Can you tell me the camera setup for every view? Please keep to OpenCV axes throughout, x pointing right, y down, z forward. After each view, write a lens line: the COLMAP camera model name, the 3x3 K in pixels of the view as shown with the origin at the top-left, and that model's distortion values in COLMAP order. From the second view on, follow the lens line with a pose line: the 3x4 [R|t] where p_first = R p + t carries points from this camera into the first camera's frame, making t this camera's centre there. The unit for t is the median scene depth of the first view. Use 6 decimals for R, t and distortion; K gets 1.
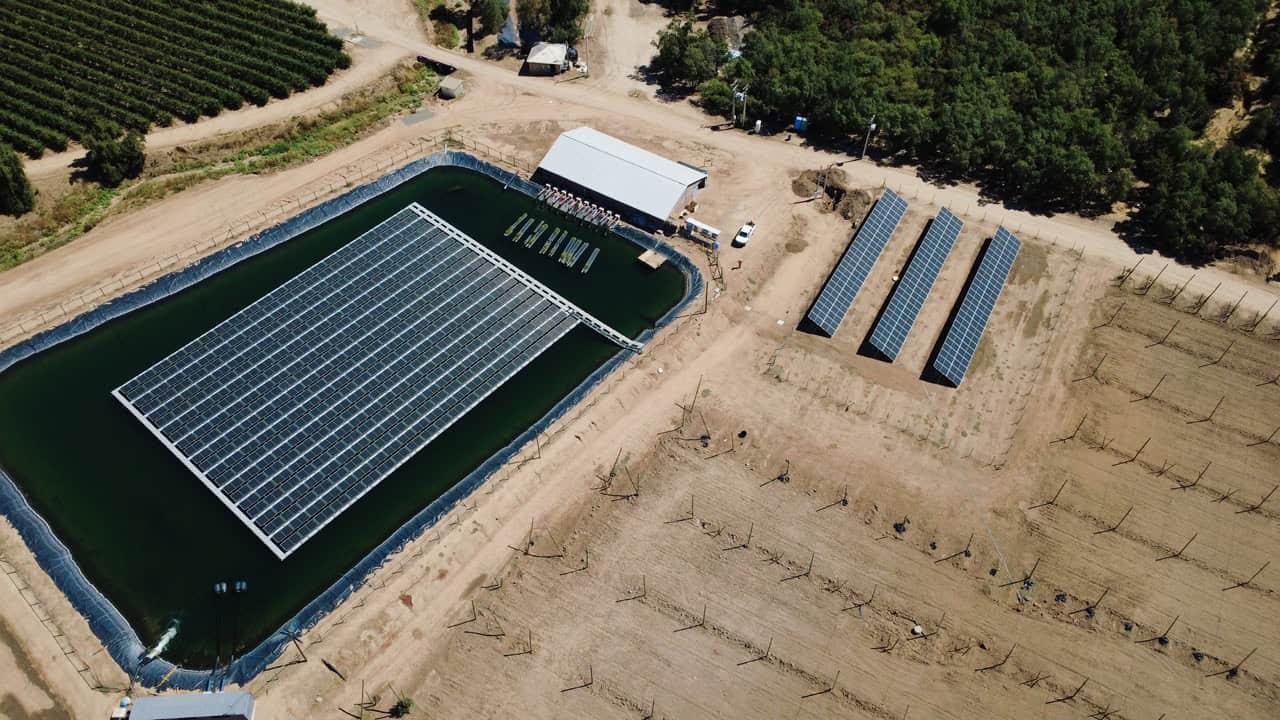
lens RADIAL K [[946.1, 0, 644.6], [0, 946.1, 344.6], [0, 0, 1]] dist [-0.004497, 0.003000]
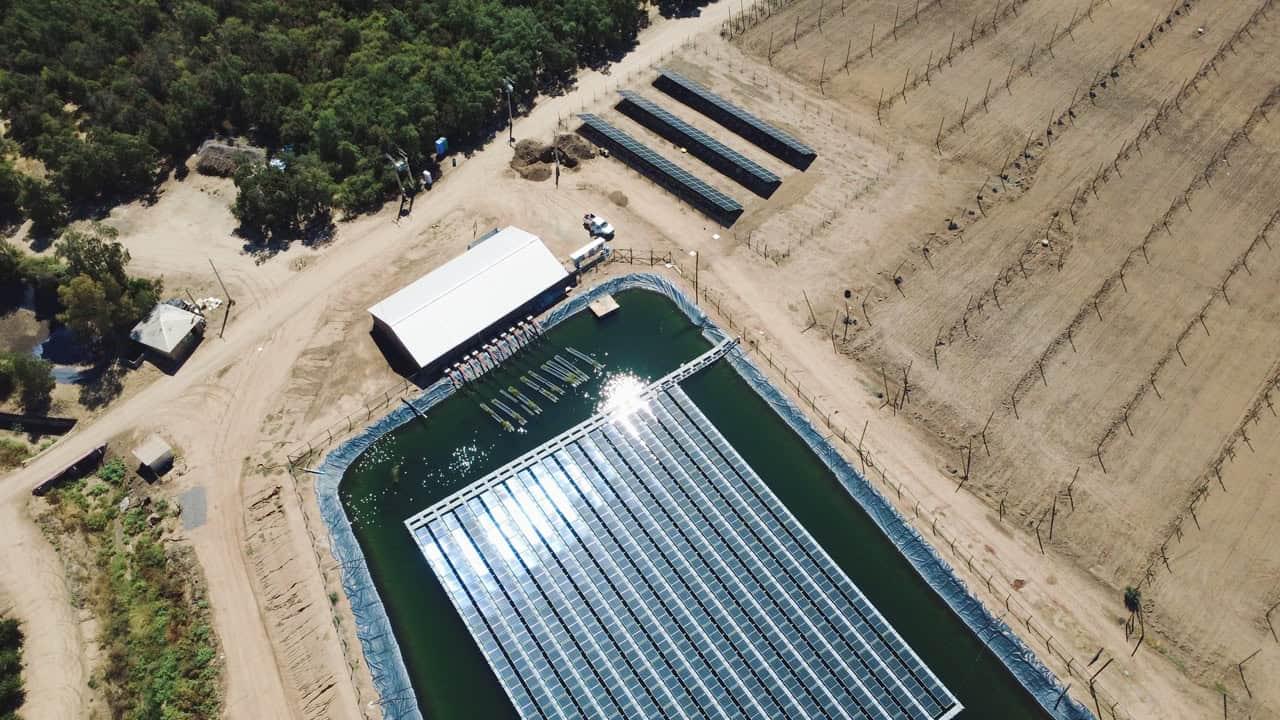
lens RADIAL K [[946.1, 0, 644.6], [0, 946.1, 344.6], [0, 0, 1]] dist [-0.004497, 0.003000]
pose [[0.260905, -0.757755, 0.598110, -0.523232], [0.723934, 0.563449, 0.398051, -0.380634], [-0.638630, 0.329138, 0.695572, 0.329923]]
